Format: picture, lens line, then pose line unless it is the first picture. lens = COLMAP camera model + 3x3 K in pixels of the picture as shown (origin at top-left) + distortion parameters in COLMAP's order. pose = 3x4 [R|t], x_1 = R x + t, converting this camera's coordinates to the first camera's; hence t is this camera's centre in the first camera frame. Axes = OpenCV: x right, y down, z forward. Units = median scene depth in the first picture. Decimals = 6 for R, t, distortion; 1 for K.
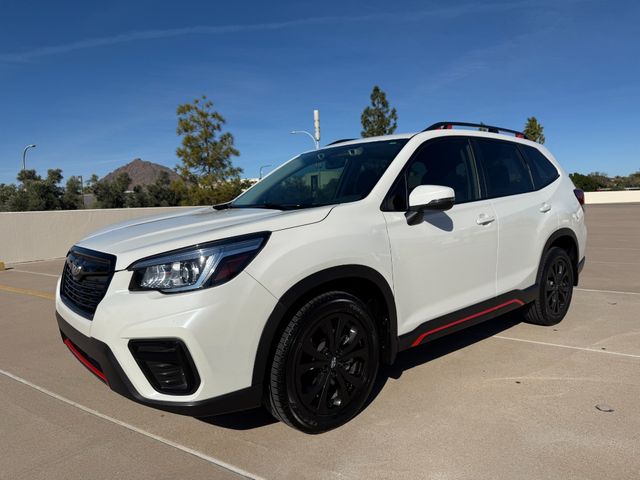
lens RADIAL K [[451.7, 0, 321.4], [0, 451.7, 240.8], [0, 0, 1]] dist [0.080159, -0.122437]
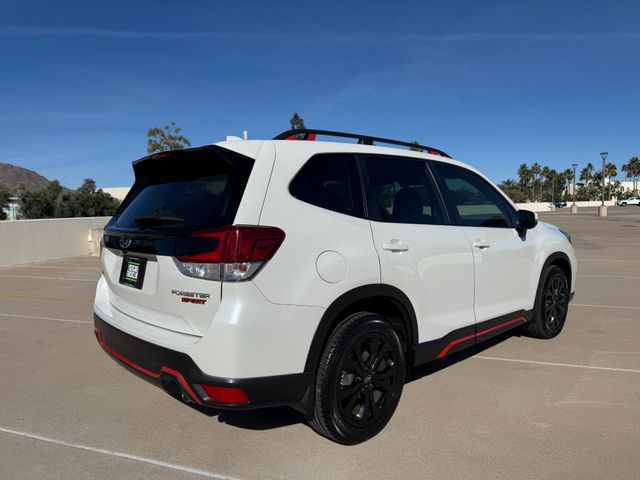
lens RADIAL K [[454.1, 0, 321.5], [0, 454.1, 242.9], [0, 0, 1]] dist [0.022197, -0.020845]
pose [[0.971947, -0.009106, 0.235023, -0.159065], [0.012928, 0.999808, -0.014723, 0.022447], [-0.234844, 0.017348, 0.971878, -0.251436]]
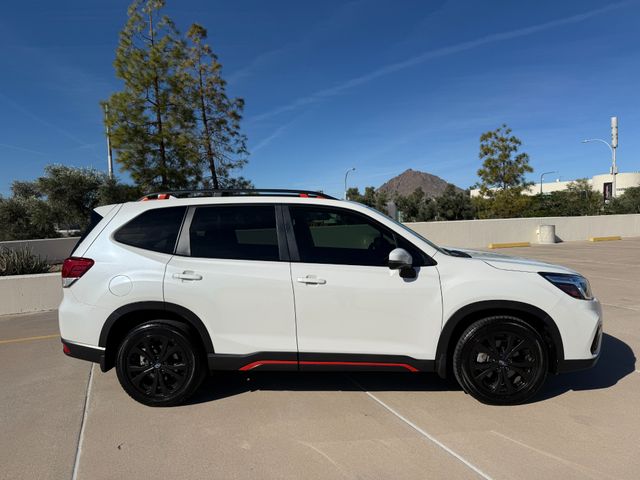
lens RADIAL K [[454.1, 0, 321.5], [0, 454.1, 242.9], [0, 0, 1]] dist [0.022197, -0.020845]
pose [[0.843989, 0.036222, -0.535136, -0.011771], [-0.042130, 0.999111, 0.001183, 0.010230], [0.534704, 0.021547, 0.844765, -0.251147]]
